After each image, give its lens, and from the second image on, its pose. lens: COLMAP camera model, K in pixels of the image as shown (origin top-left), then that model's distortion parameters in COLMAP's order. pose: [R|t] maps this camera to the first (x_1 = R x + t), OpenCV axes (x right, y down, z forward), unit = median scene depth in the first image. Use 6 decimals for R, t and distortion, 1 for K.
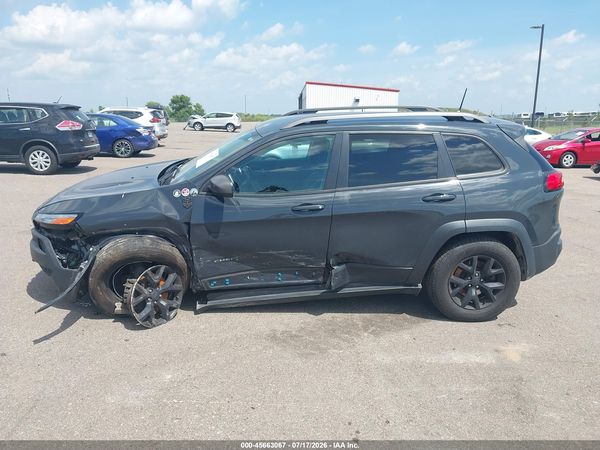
lens RADIAL K [[496.3, 0, 298.6], [0, 496.3, 223.6], [0, 0, 1]] dist [0.013236, -0.009172]
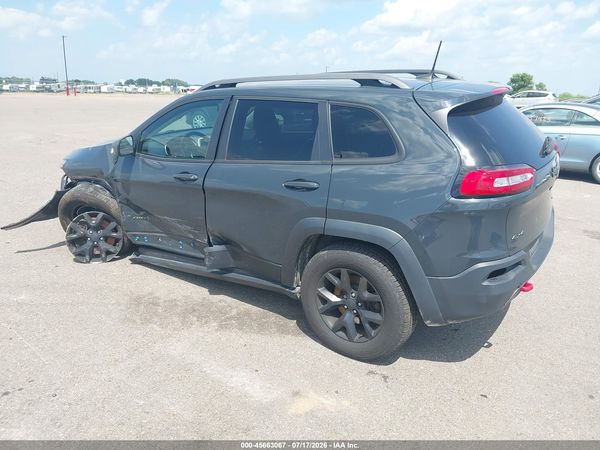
lens RADIAL K [[496.3, 0, 297.6], [0, 496.3, 227.3], [0, 0, 1]] dist [0.013236, -0.009172]
pose [[0.770375, 0.175891, -0.612850, 0.653154], [-0.149224, 0.984239, 0.094901, -0.049296], [0.619883, 0.018343, 0.784480, 0.325375]]
